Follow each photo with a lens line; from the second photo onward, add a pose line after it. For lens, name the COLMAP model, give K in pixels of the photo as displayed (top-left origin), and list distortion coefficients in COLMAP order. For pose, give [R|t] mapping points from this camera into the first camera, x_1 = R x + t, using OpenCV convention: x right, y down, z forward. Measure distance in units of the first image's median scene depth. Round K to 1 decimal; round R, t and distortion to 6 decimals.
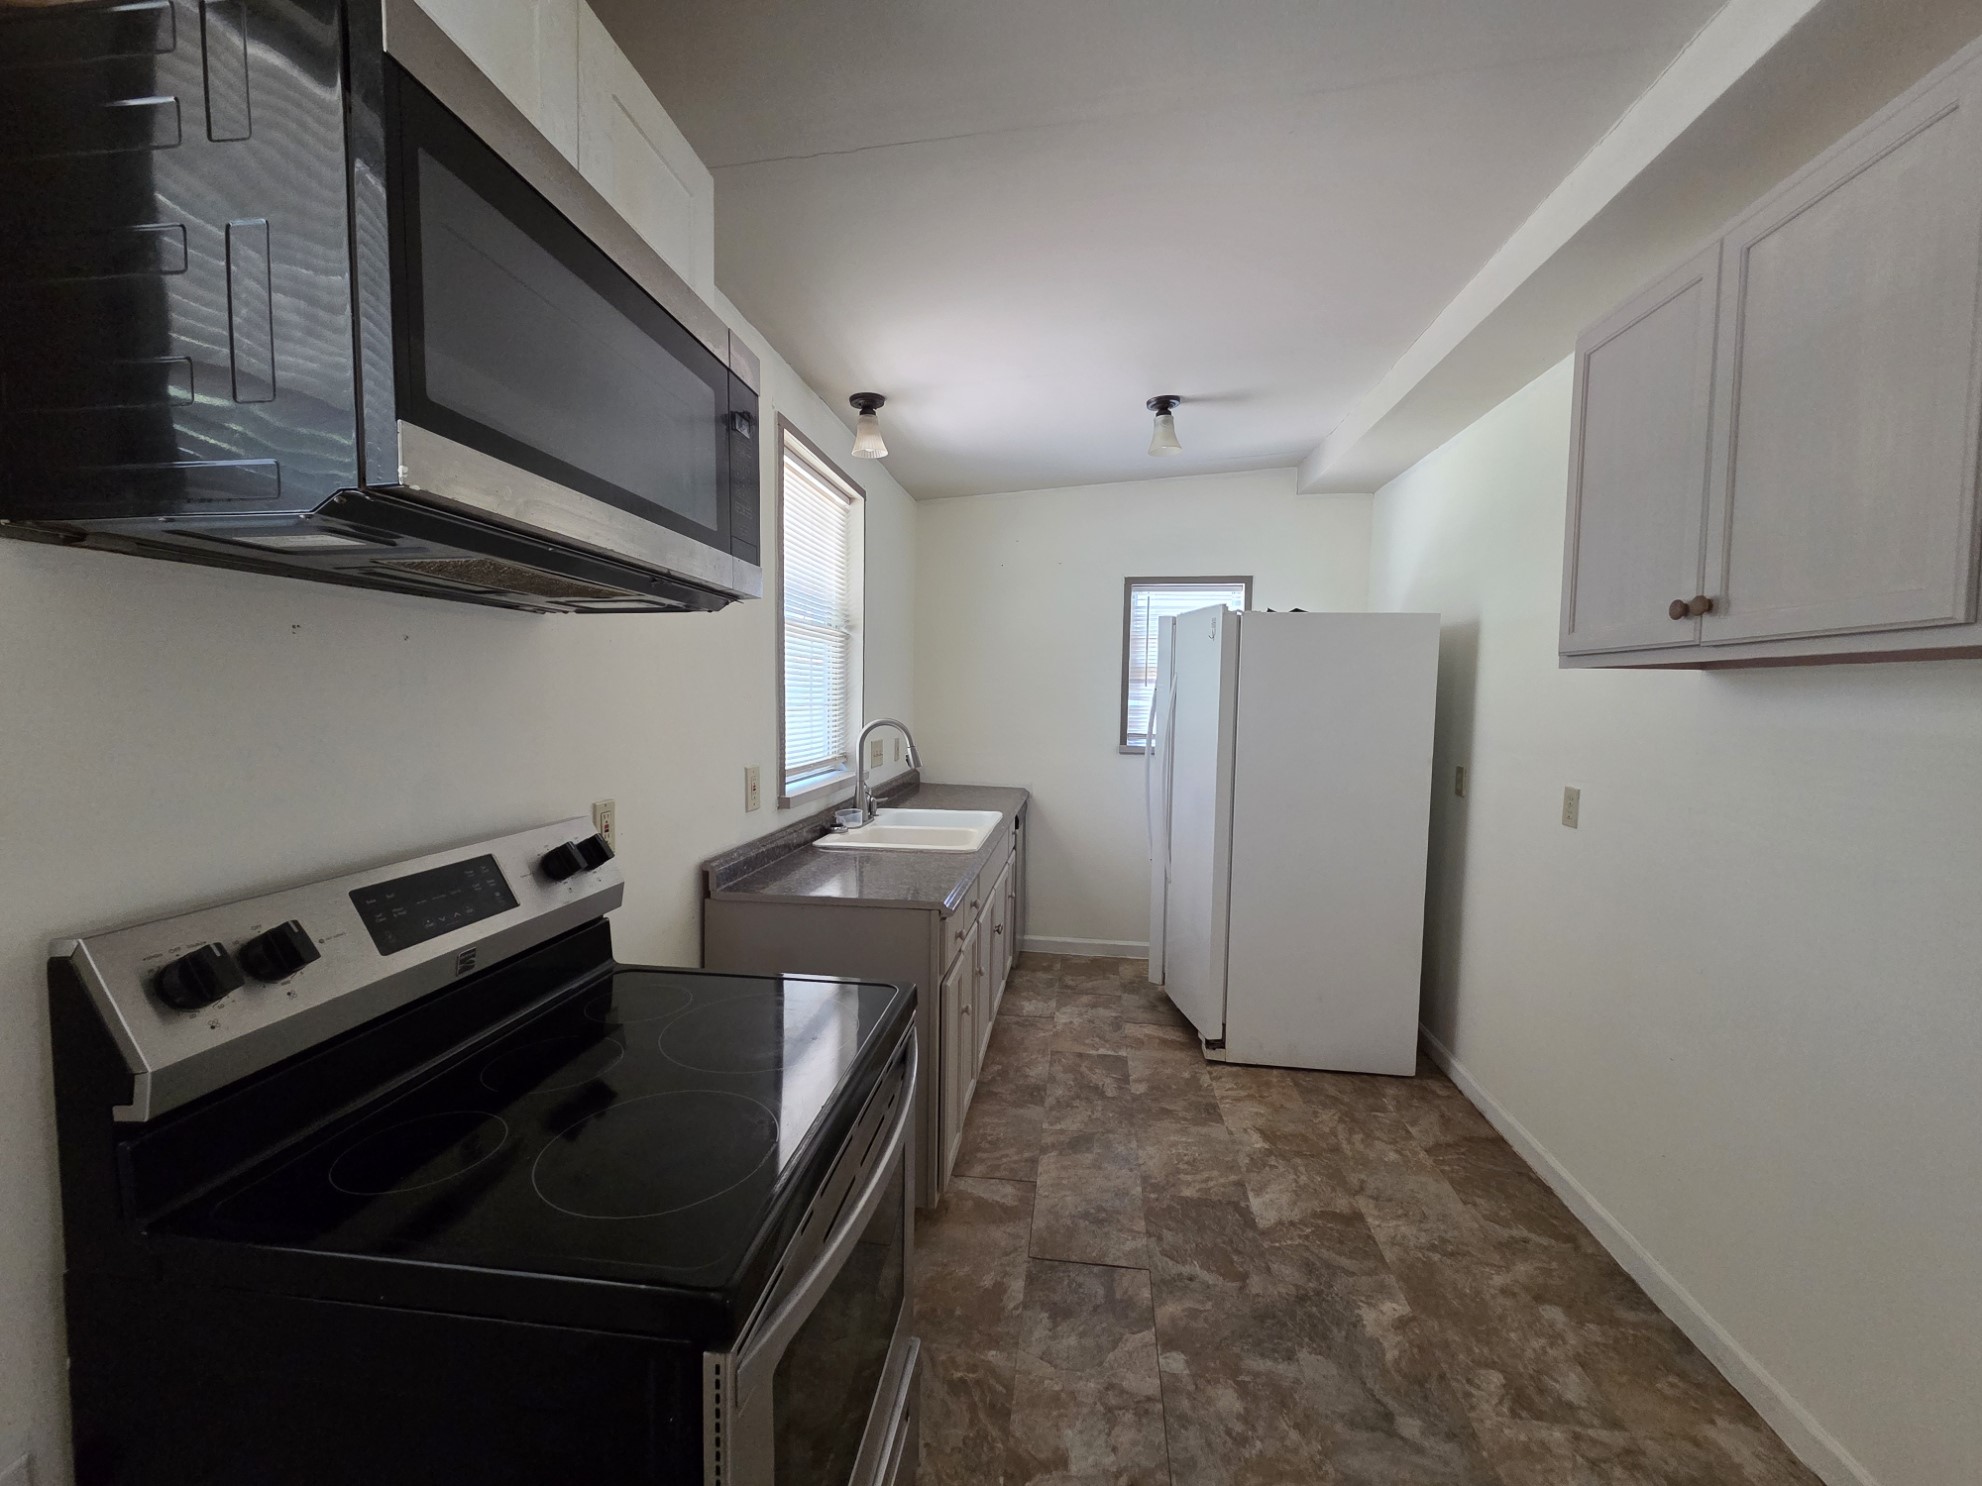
lens RADIAL K [[810.7, 0, 991.0], [0, 810.7, 743.0], [0, 0, 1]] dist [-0.001135, 0.000916]
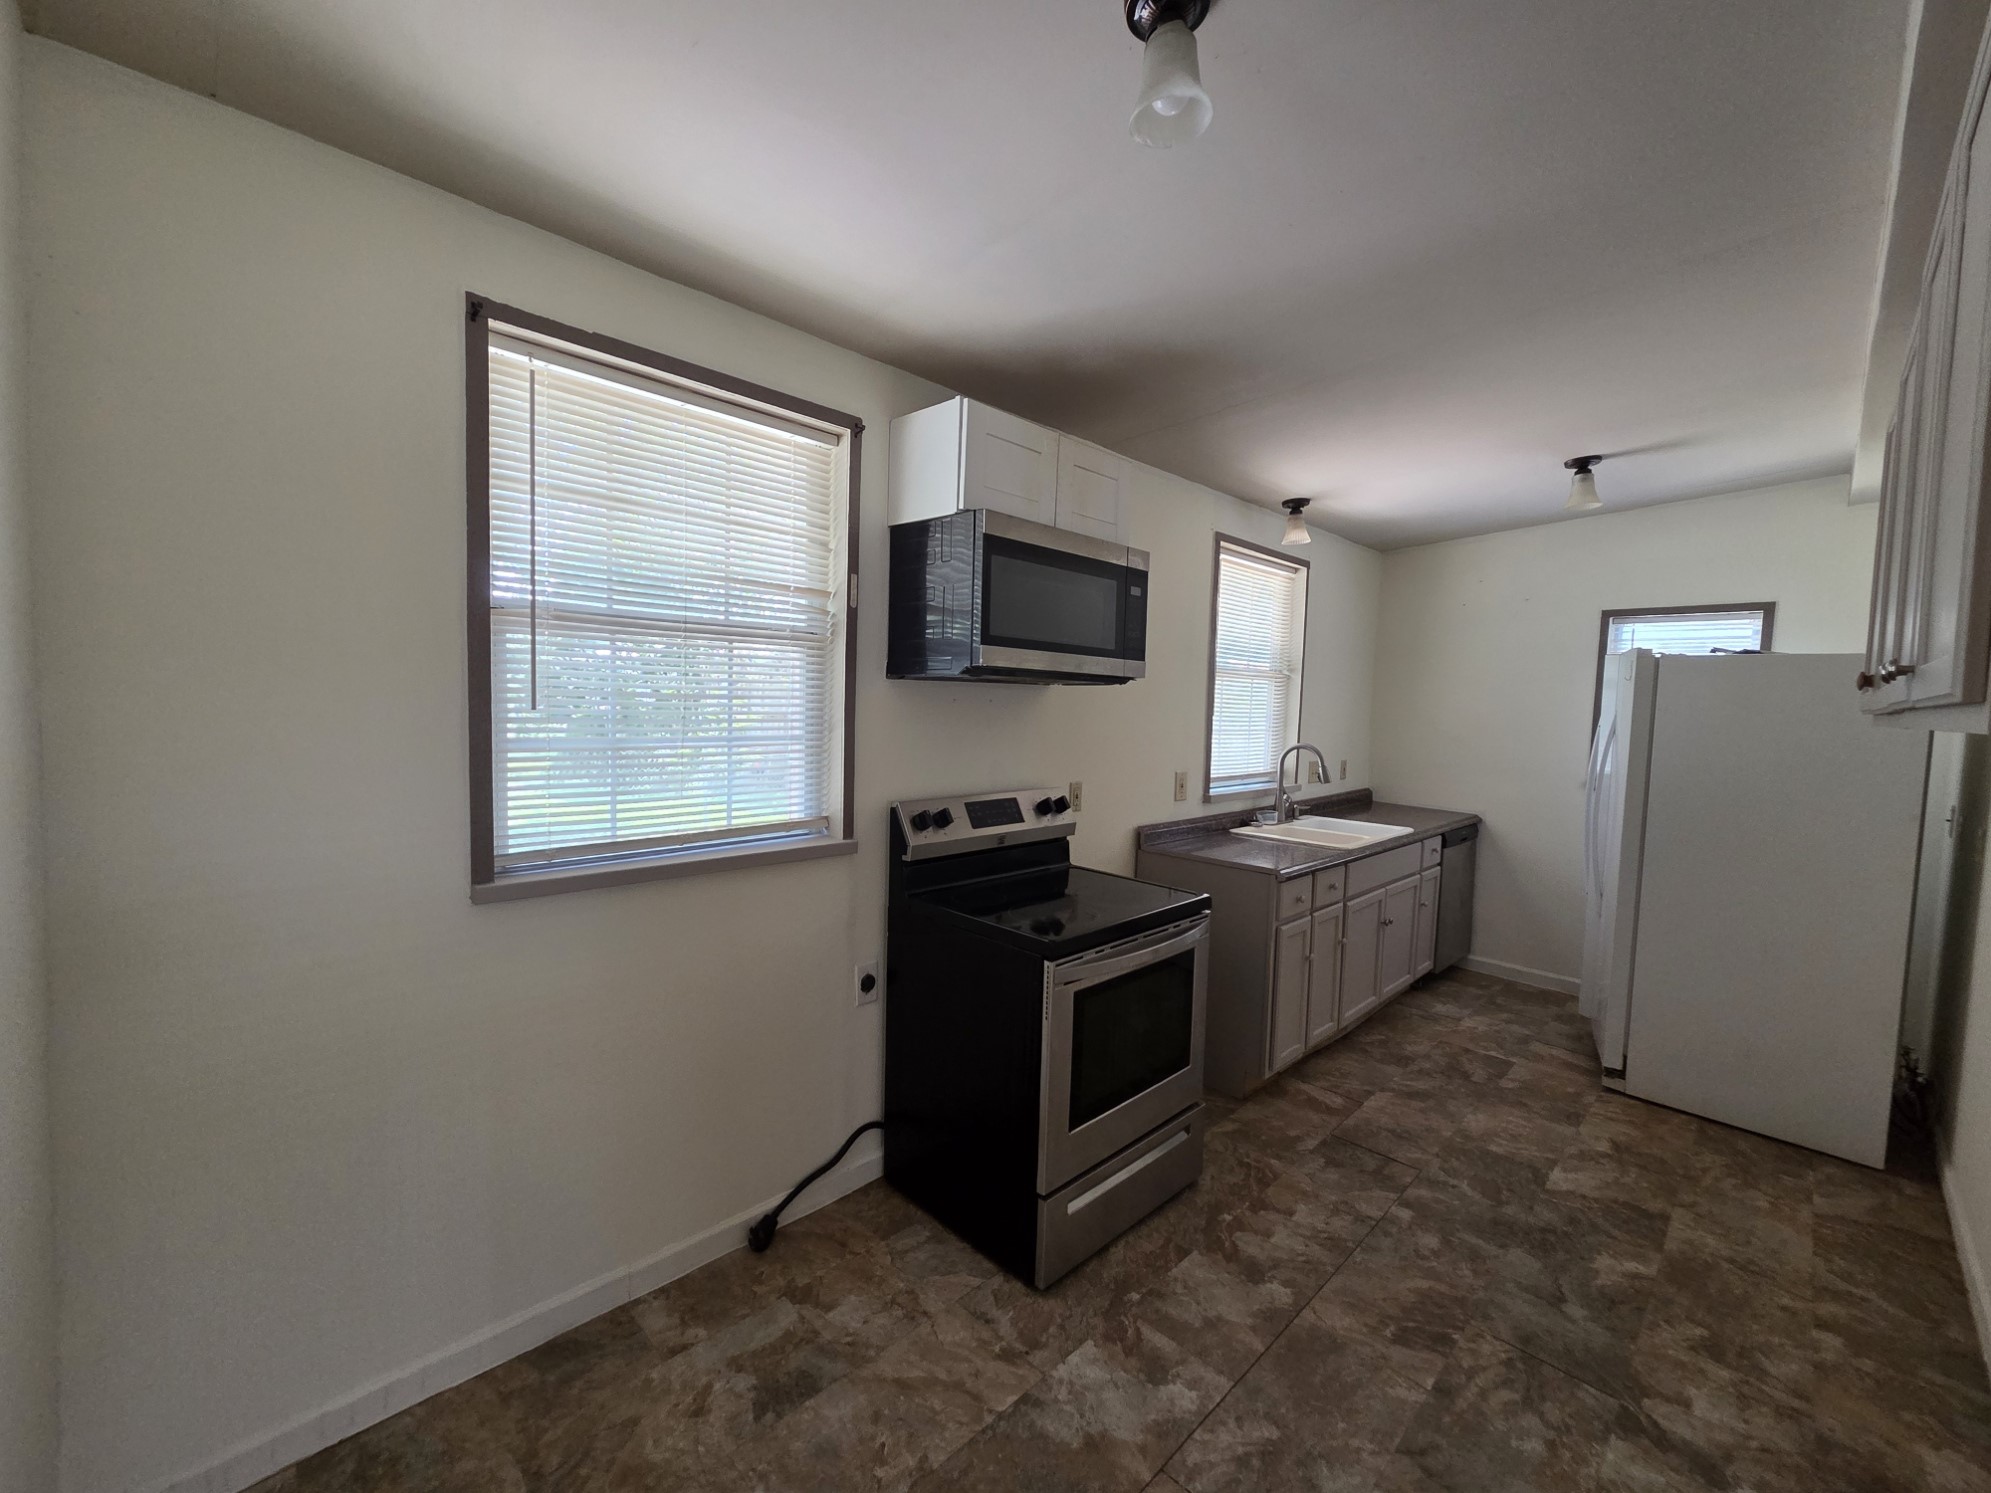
lens RADIAL K [[819.6, 0, 995.5], [0, 819.6, 746.5], [0, 0, 1]] dist [0.002623, 0.000237]
pose [[0.787896, 0.046733, -0.614033, 0.383151], [-0.055710, 0.998437, 0.004506, -0.005460], [0.613283, 0.030657, 0.789268, -0.437381]]
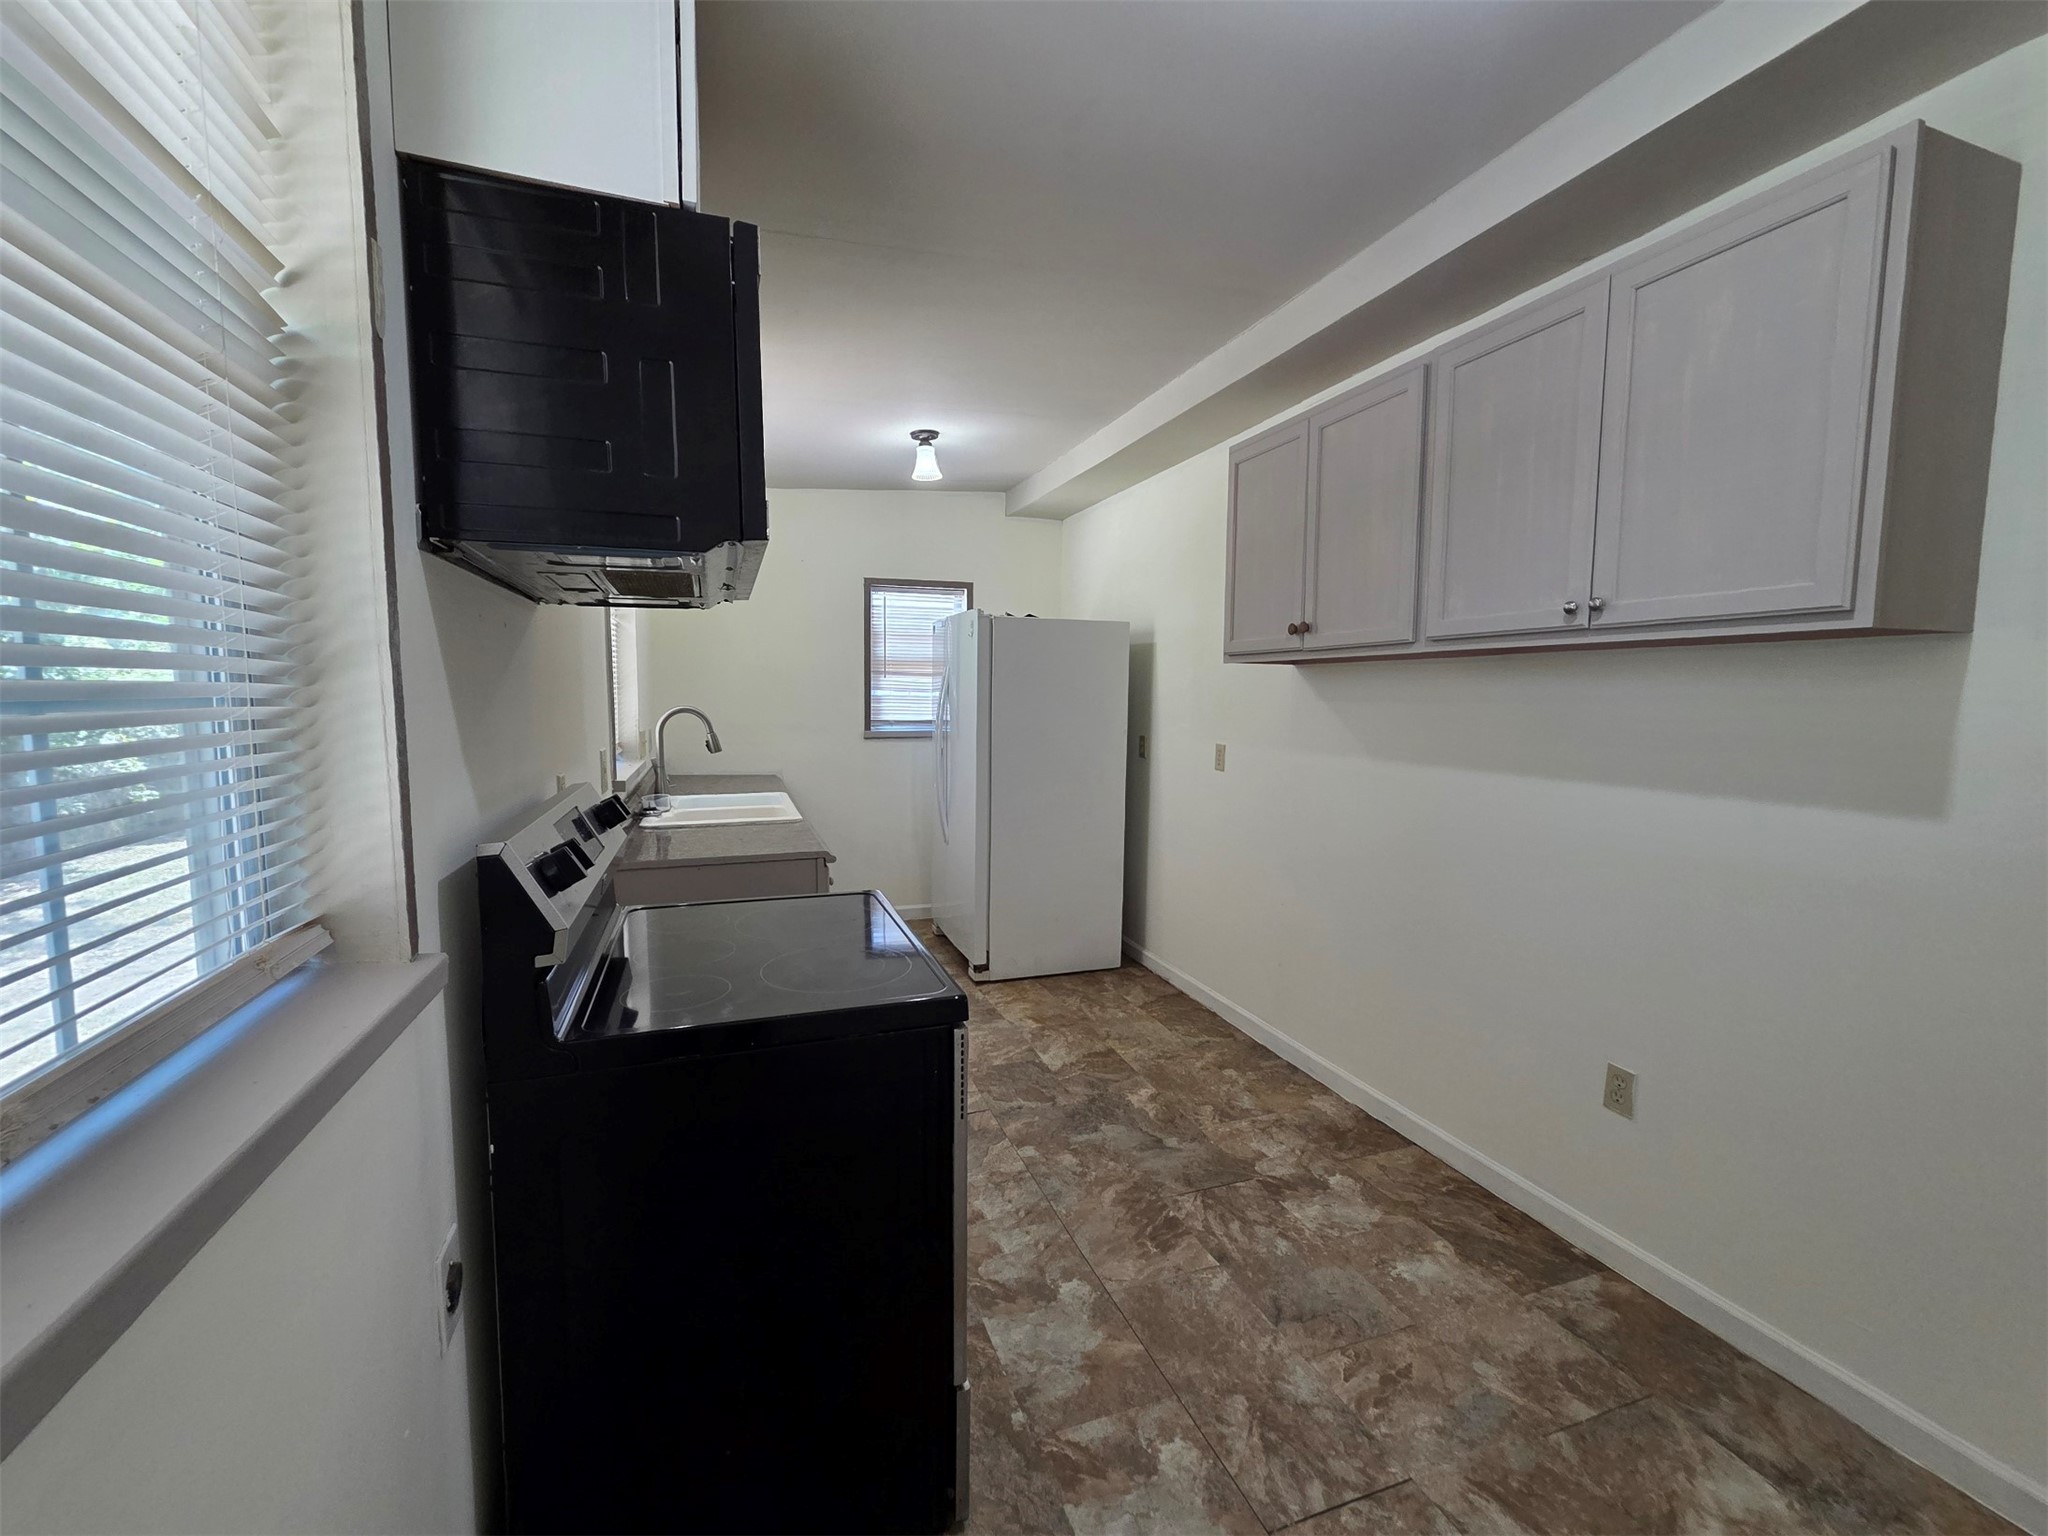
lens RADIAL K [[842.9, 0, 1024.0], [0, 842.9, 768.0], [0, 0, 1]] dist [-0.001886, -0.000154]
pose [[0.891680, -0.045662, 0.450358, -0.313561], [0.031418, 0.998743, 0.039057, 0.027716], [-0.451575, -0.020677, 0.891994, -0.226524]]
